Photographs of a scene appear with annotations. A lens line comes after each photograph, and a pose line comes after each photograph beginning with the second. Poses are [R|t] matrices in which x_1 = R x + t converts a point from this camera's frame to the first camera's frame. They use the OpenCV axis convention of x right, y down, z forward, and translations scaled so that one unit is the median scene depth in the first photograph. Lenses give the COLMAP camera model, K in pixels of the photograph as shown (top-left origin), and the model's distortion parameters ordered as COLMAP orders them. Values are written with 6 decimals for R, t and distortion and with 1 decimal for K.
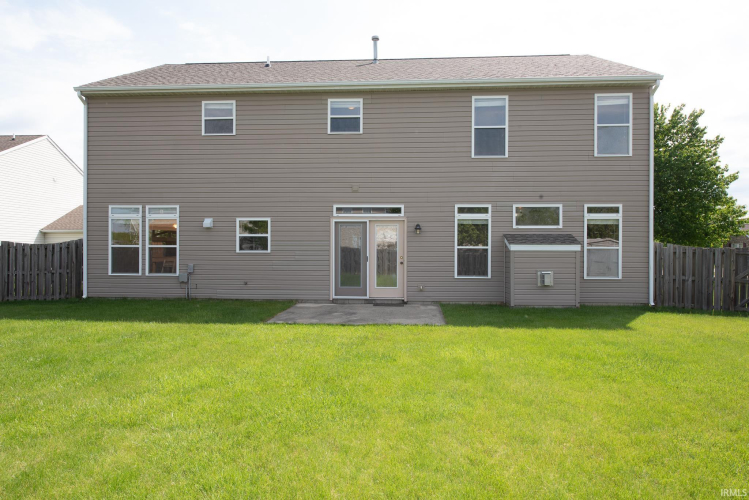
lens RADIAL K [[499.4, 0, 374.5], [0, 499.4, 248.5], [0, 0, 1]] dist [0.002016, 0.001227]
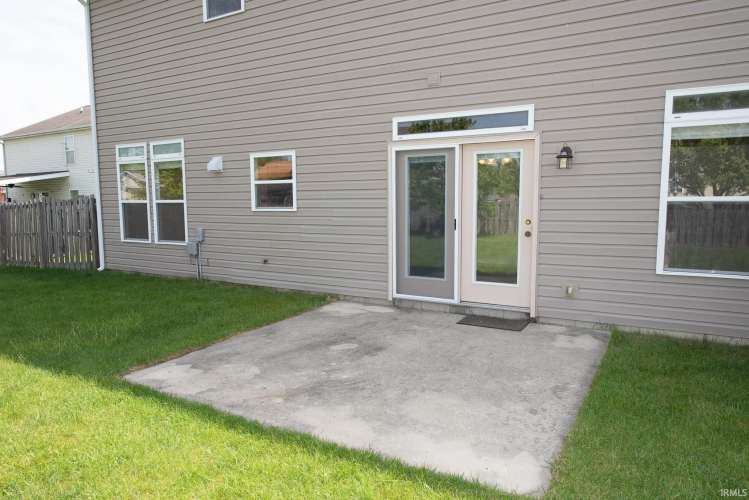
lens RADIAL K [[499.4, 0, 374.1], [0, 499.4, 248.6], [0, 0, 1]] dist [0.002016, 0.001227]
pose [[0.893490, 0.034632, -0.447745, 0.133981], [0.009358, 0.995370, 0.095663, -0.003142], [0.448985, -0.089664, 0.889029, 0.519653]]
